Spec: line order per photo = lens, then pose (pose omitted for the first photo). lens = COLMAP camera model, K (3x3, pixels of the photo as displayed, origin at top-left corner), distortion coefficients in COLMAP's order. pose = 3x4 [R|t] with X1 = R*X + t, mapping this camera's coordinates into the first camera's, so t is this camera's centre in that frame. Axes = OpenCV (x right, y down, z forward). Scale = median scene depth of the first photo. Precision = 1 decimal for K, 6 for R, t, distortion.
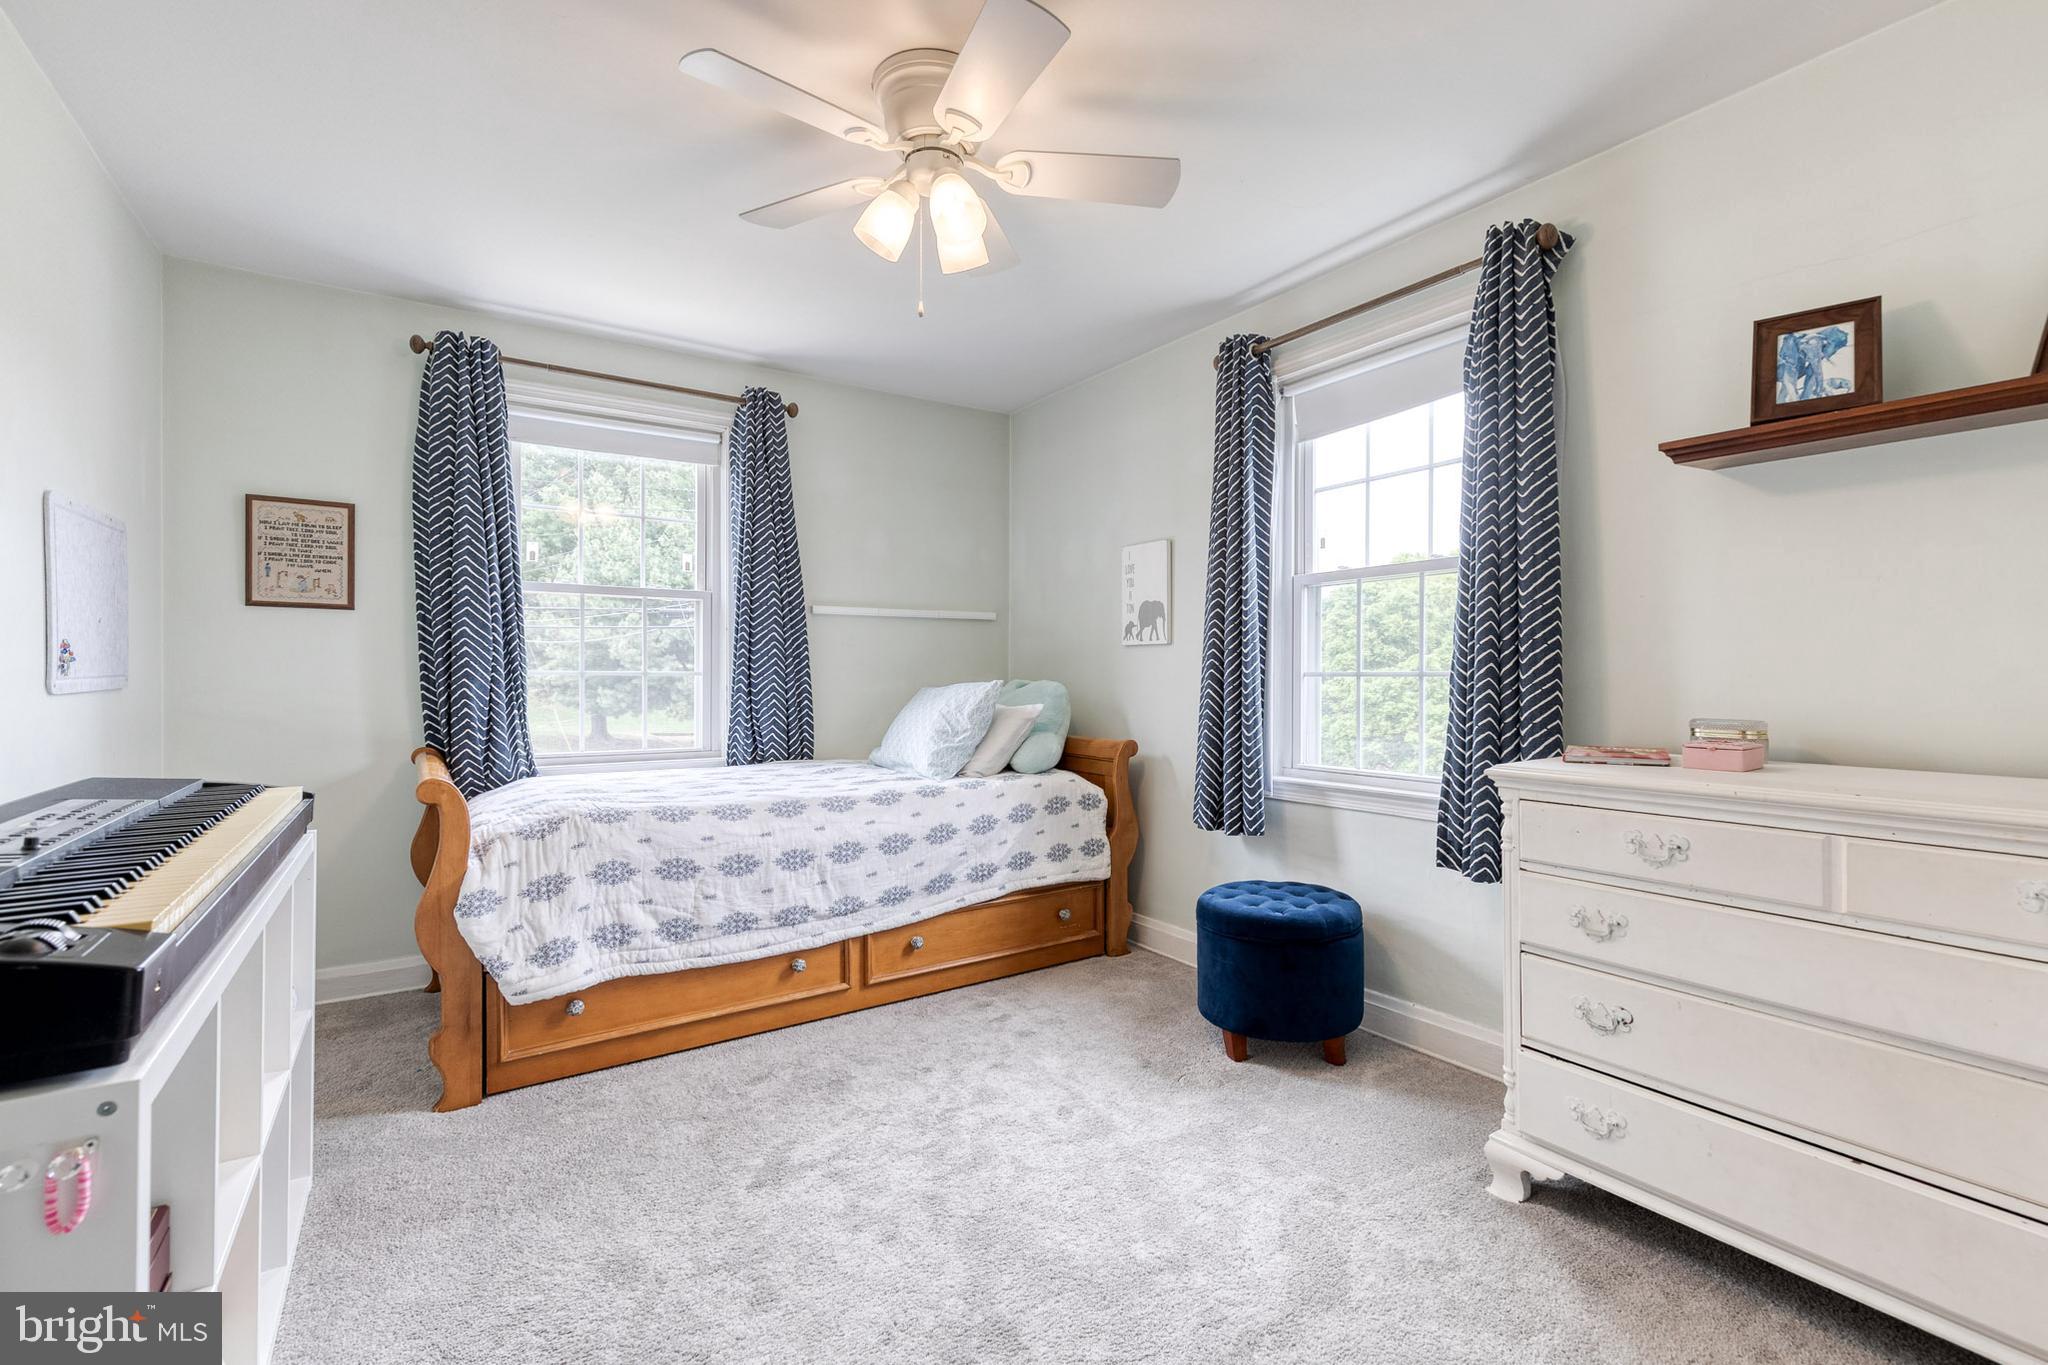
lens RADIAL K [[909.5, 0, 1043.7], [0, 909.5, 678.7], [0, 0, 1]] dist [-0.000725, -0.001076]
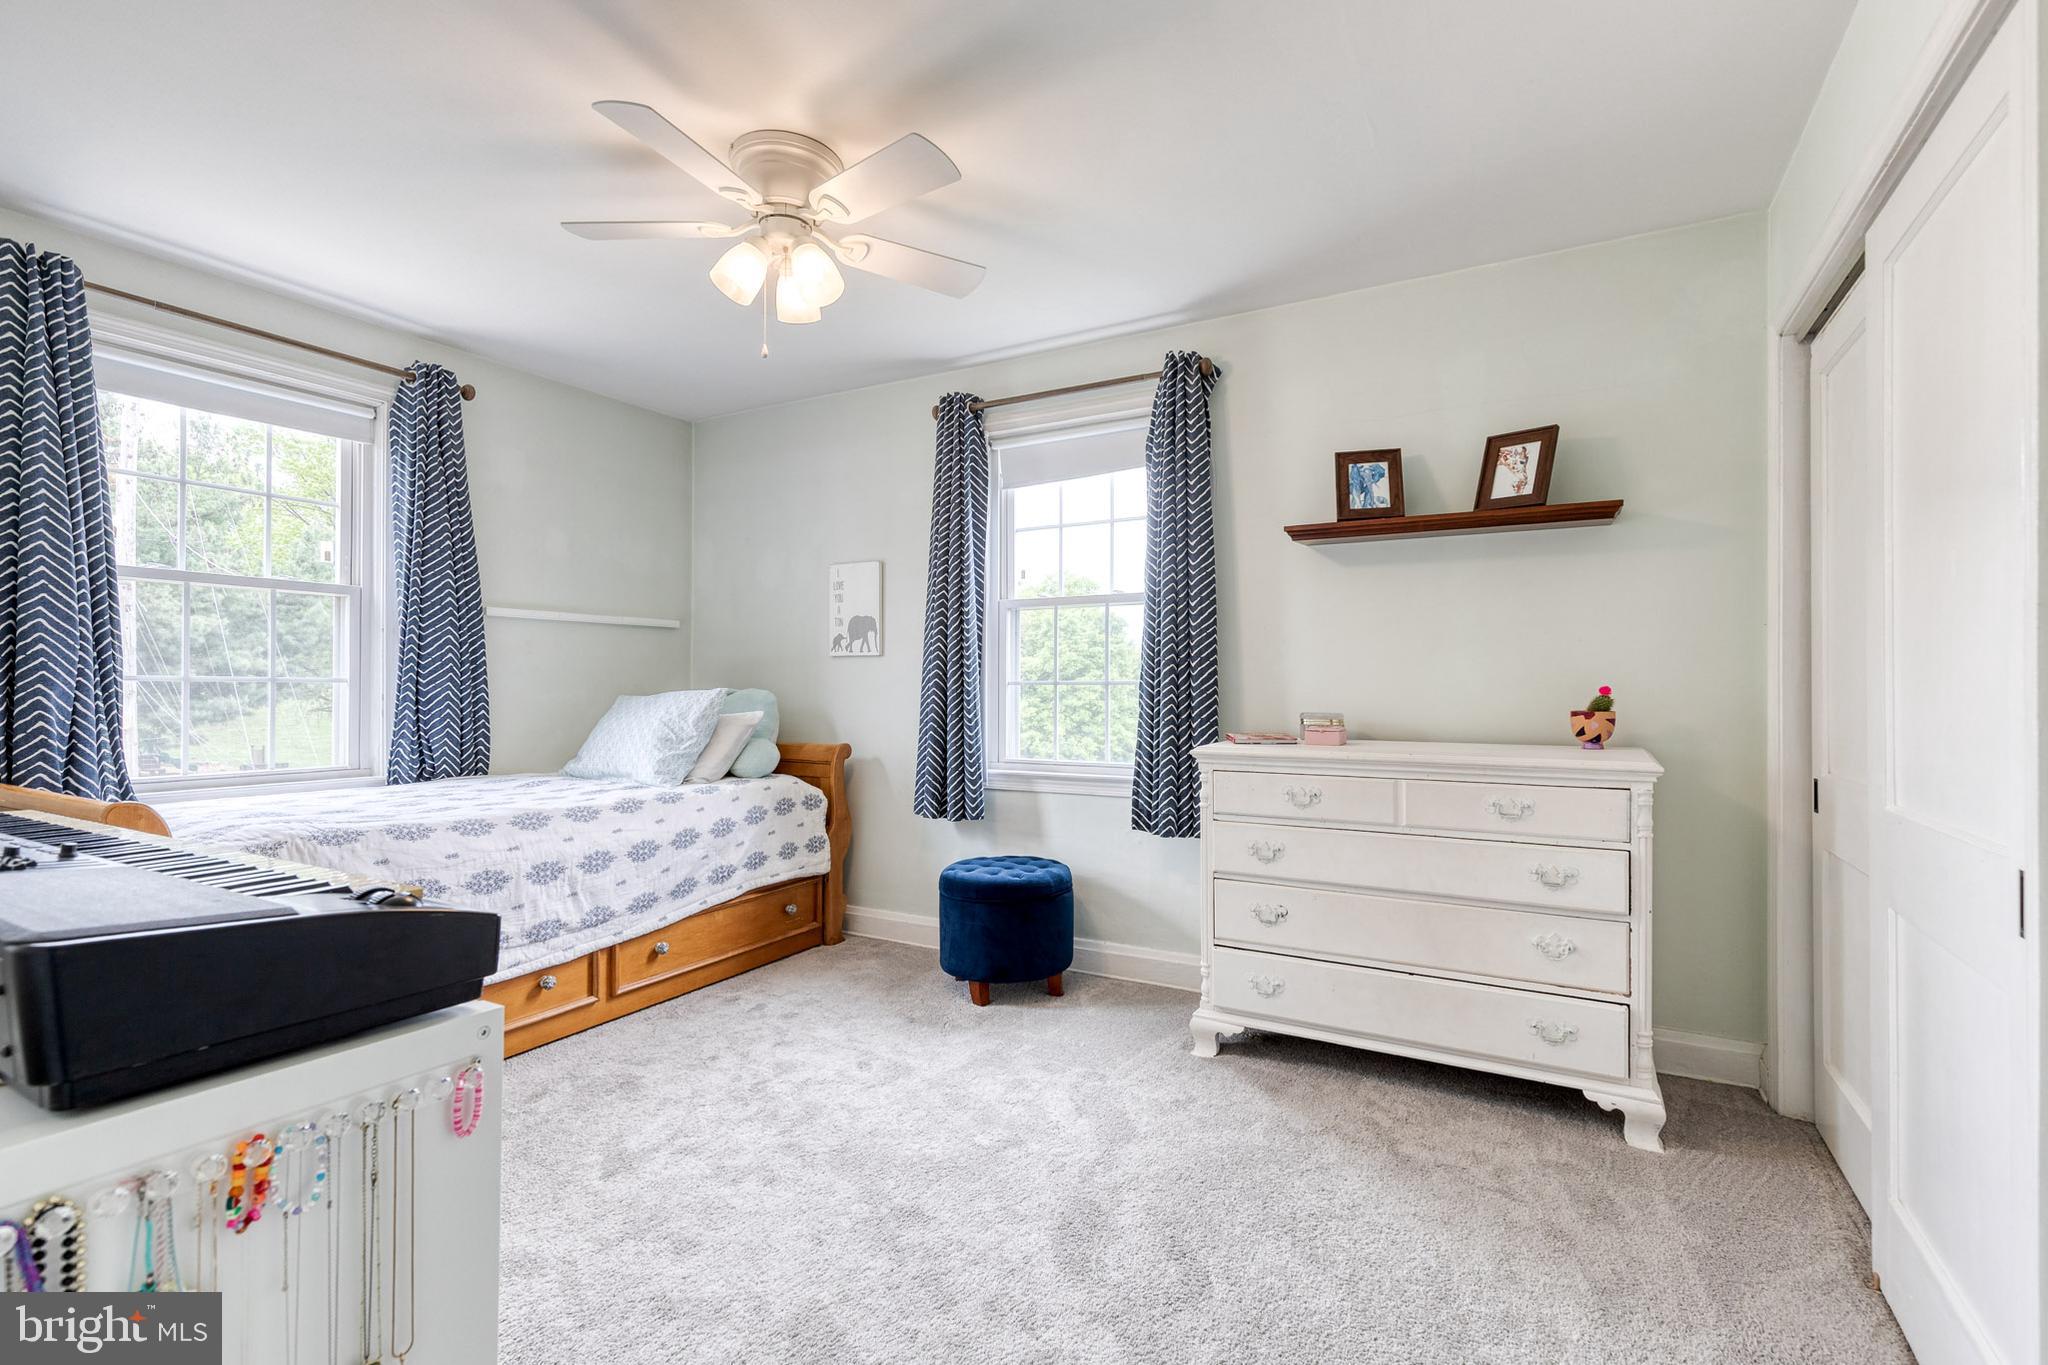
lens RADIAL K [[909.5, 0, 1043.7], [0, 909.5, 678.7], [0, 0, 1]] dist [-0.000725, -0.001076]
pose [[0.895090, 0.006387, 0.445840, -0.213862], [-0.000364, 0.999908, -0.013594, 0.005648], [-0.445885, 0.012006, 0.895010, -0.094036]]
